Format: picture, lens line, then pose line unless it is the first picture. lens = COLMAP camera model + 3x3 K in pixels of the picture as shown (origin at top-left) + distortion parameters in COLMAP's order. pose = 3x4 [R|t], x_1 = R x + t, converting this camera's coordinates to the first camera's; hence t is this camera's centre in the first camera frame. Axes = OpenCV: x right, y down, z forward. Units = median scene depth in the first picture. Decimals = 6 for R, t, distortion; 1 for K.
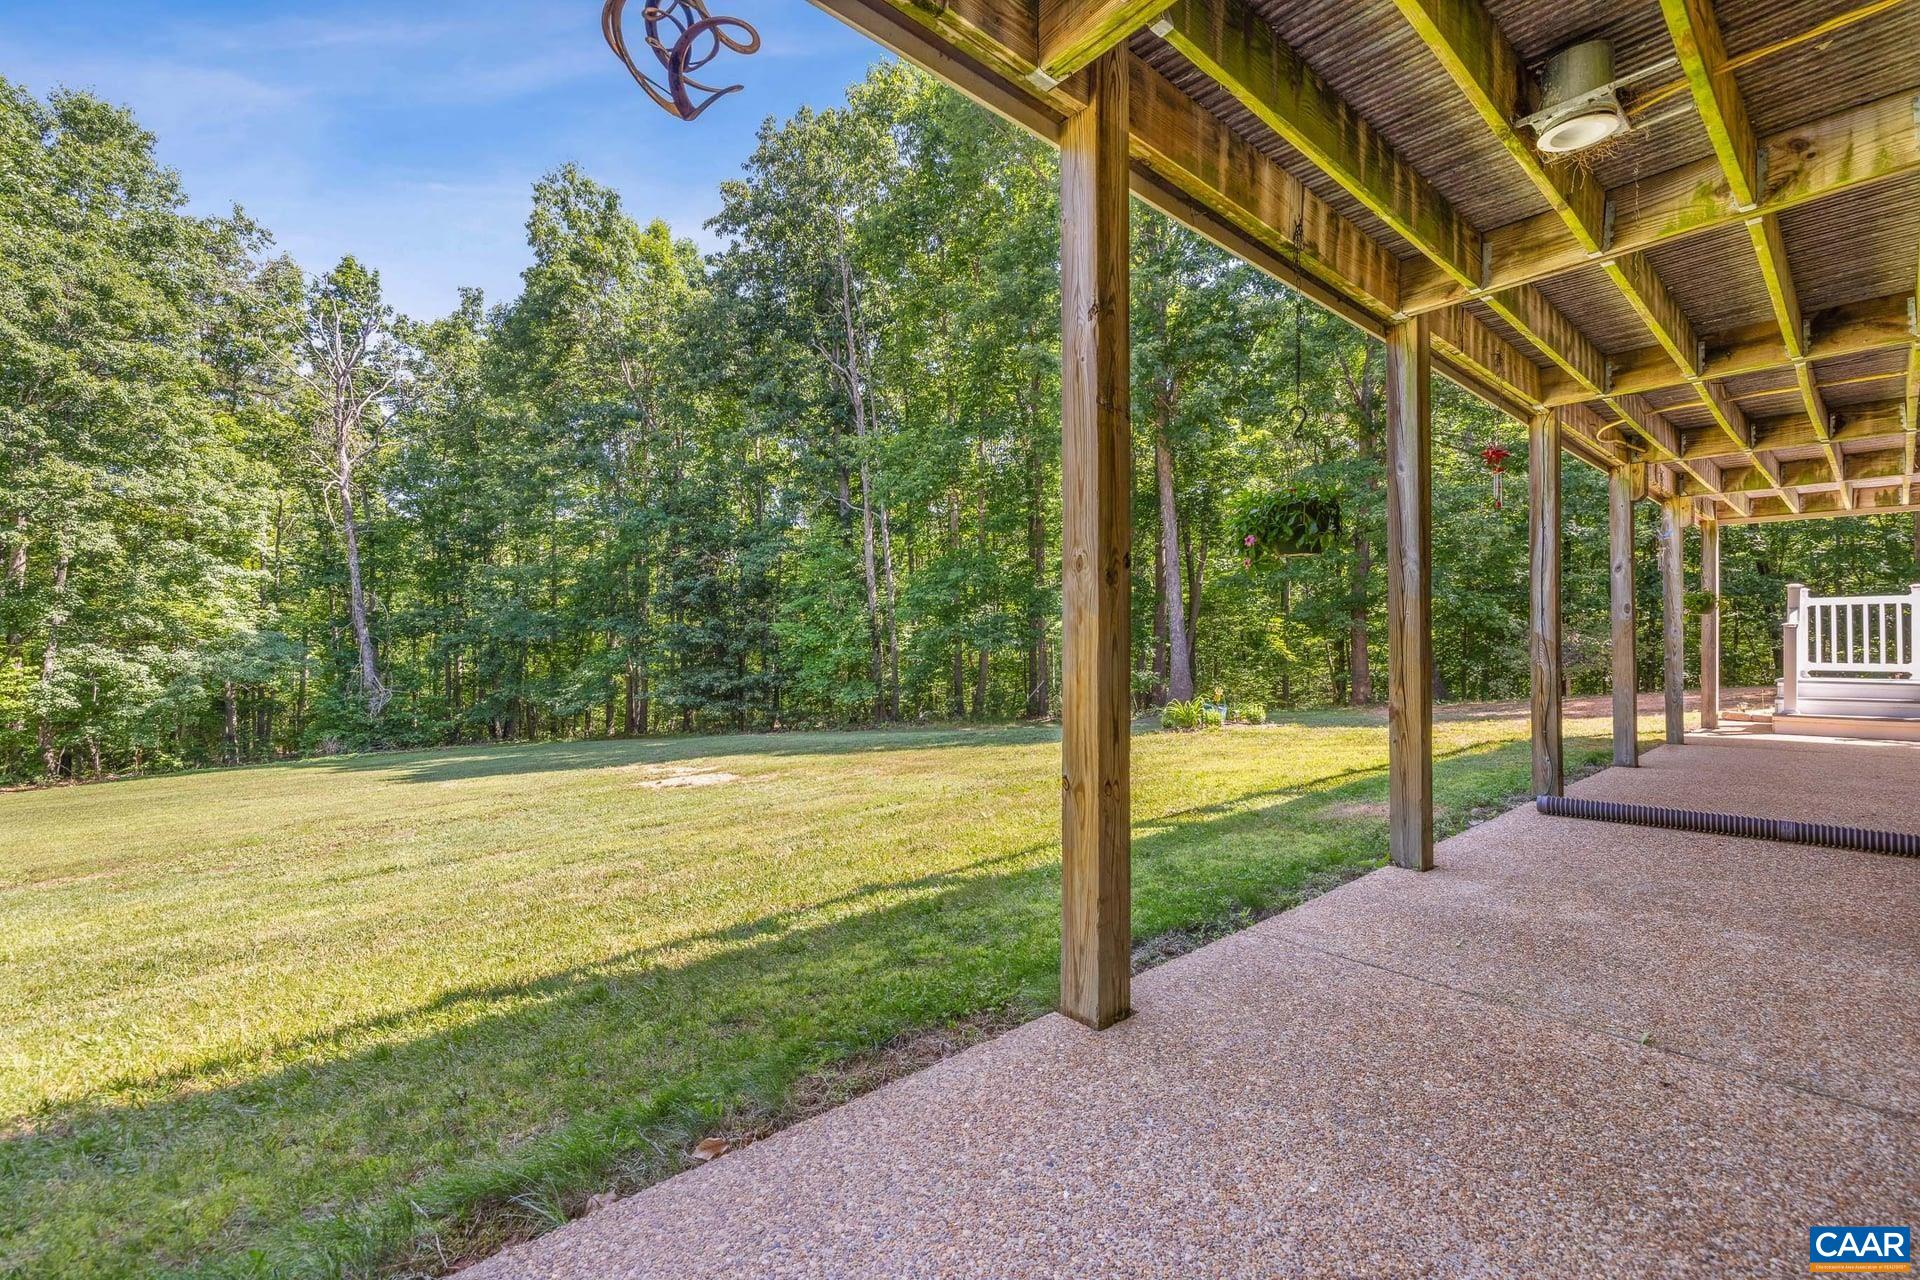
lens RADIAL K [[811.8, 0, 960.0], [0, 811.8, 647.1], [0, 0, 1]] dist [0.007529, 0.001024]
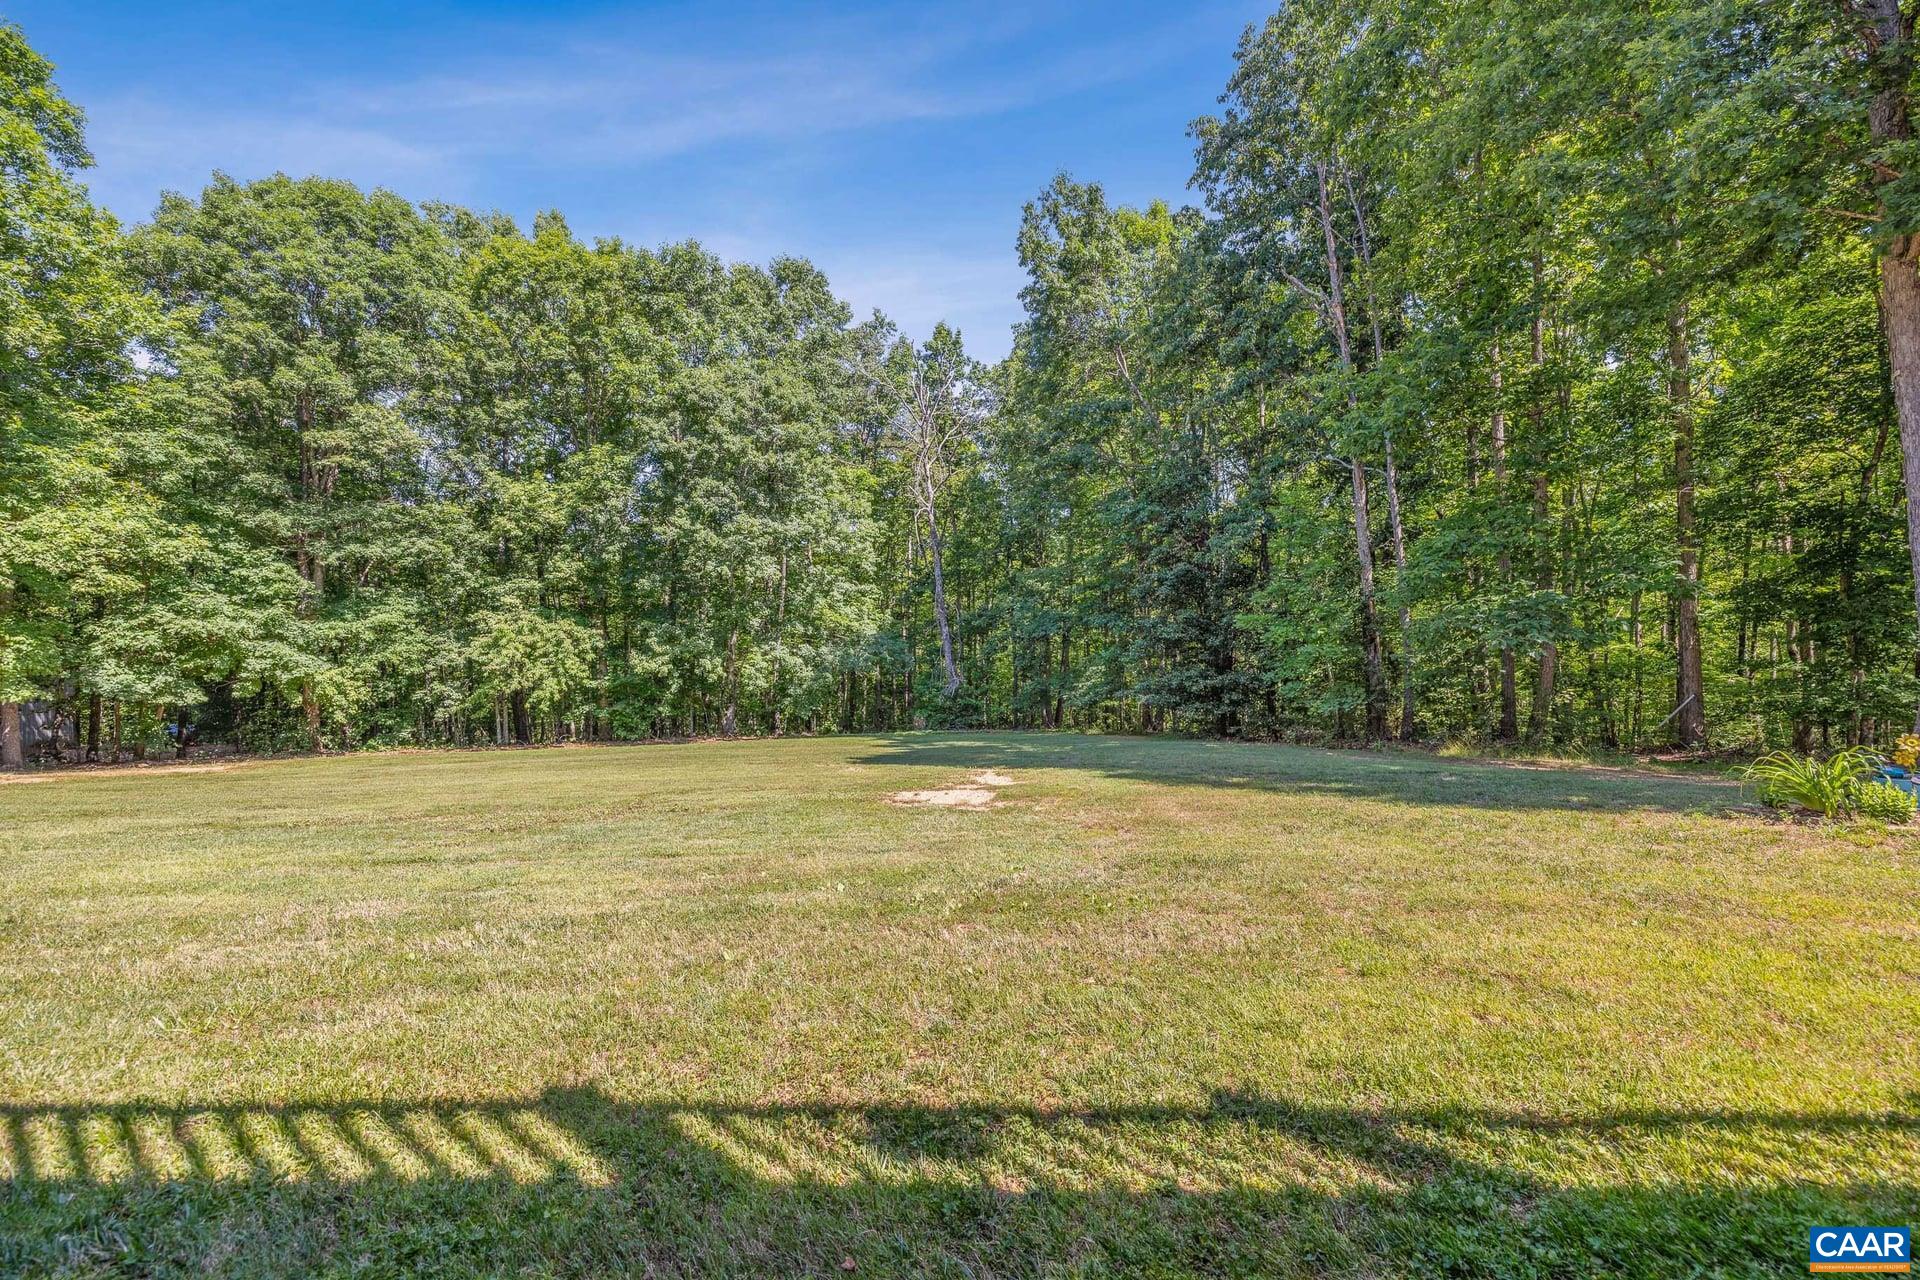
lens RADIAL K [[811.8, 0, 960.8], [0, 811.8, 630.9], [0, 0, 1]] dist [0.007529, 0.001024]
pose [[0.750859, -0.013539, -0.660324, 0.101222], [0.004165, 0.999867, -0.015766, 0.000166], [0.660449, 0.009088, 0.750816, 0.149671]]
